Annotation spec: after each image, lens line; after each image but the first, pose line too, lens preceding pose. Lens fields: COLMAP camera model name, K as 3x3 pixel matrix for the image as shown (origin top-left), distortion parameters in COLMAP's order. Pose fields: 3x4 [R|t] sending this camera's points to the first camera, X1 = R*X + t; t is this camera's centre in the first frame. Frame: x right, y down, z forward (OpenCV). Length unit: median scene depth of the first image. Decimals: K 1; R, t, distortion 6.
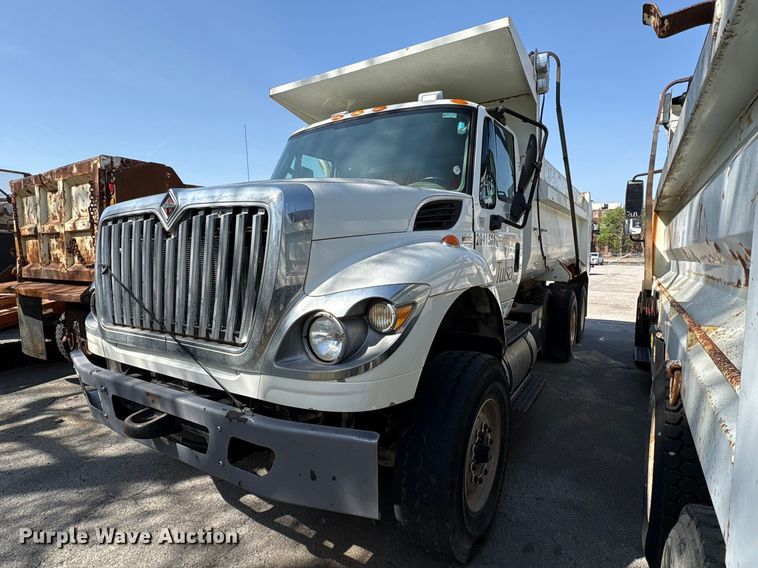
lens RADIAL K [[396.1, 0, 381.5], [0, 396.1, 306.3], [0, 0, 1]] dist [-0.000264, 0.000256]
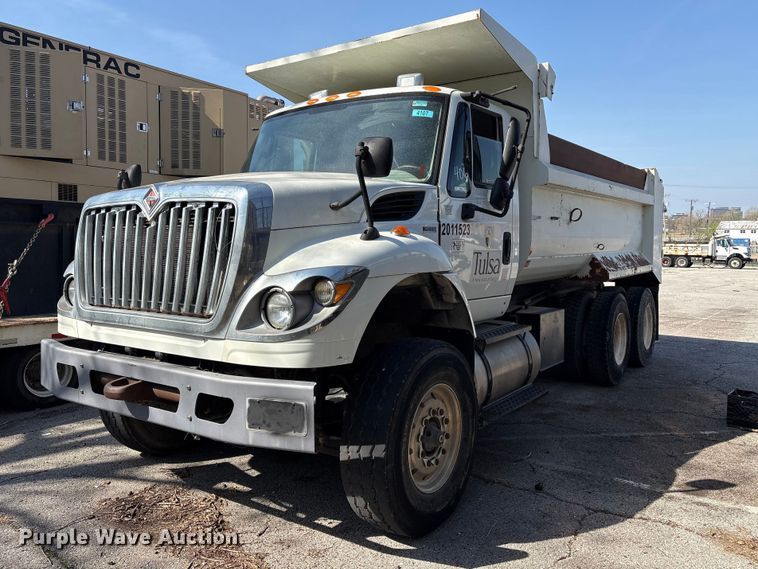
lens RADIAL K [[649.1, 0, 379.0], [0, 649.1, 284.5], [0, 0, 1]] dist [0.131587, -0.002117]
pose [[0.997317, 0.009534, -0.072587, 0.271522], [-0.015285, 0.996750, -0.079097, 0.137438], [0.071597, 0.079994, 0.994221, -0.844622]]
